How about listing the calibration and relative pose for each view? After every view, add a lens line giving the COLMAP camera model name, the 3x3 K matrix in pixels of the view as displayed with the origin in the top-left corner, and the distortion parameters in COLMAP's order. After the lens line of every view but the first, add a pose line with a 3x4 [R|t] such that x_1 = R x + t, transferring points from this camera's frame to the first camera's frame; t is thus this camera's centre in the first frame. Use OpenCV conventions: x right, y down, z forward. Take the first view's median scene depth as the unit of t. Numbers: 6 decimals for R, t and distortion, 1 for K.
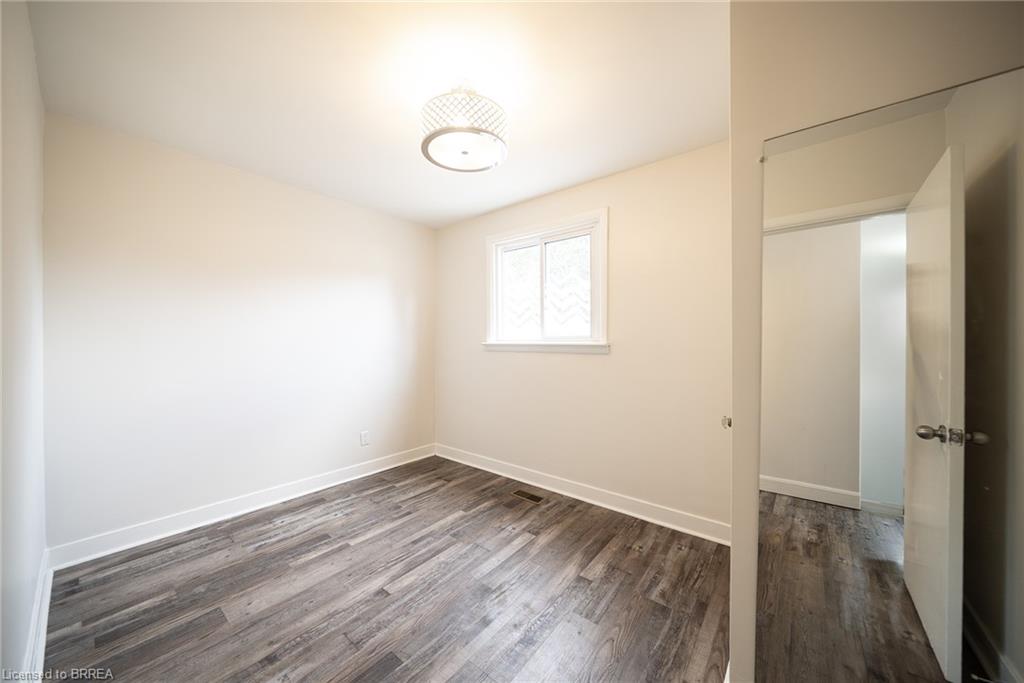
lens RADIAL K [[354.4, 0, 509.0], [0, 354.4, 345.3], [0, 0, 1]] dist [0.000723, -0.000053]
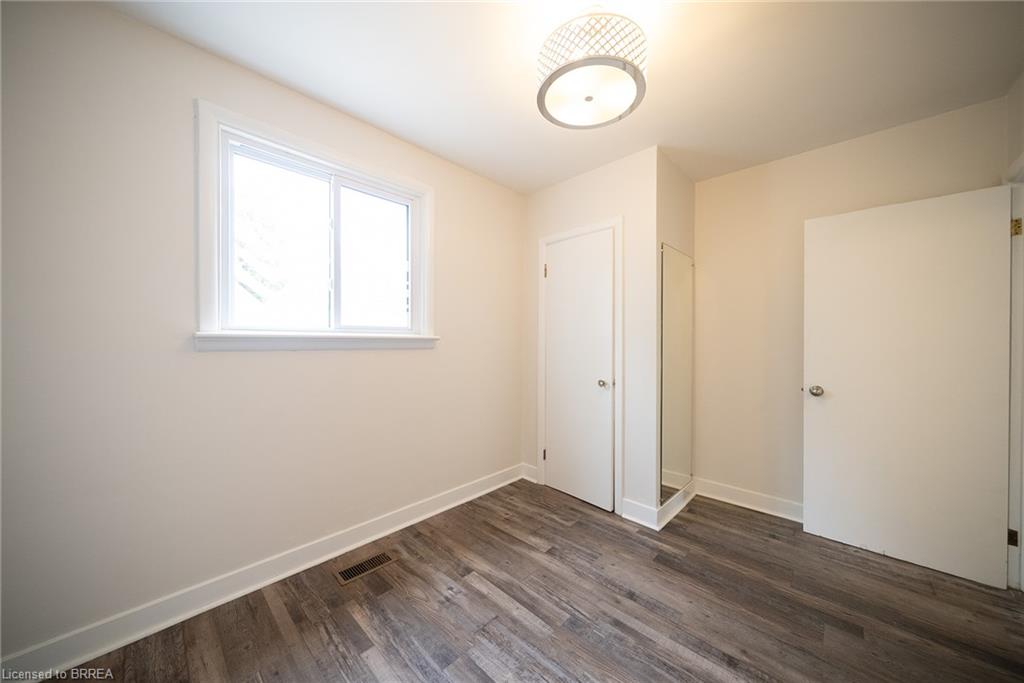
lens RADIAL K [[354.4, 0, 509.0], [0, 354.4, 345.3], [0, 0, 1]] dist [0.000723, -0.000053]
pose [[0.076545, -0.014196, 0.996965, -0.663745], [0.001830, 0.999899, 0.014097, 0.004380], [-0.997064, 0.000746, 0.076563, 0.780113]]
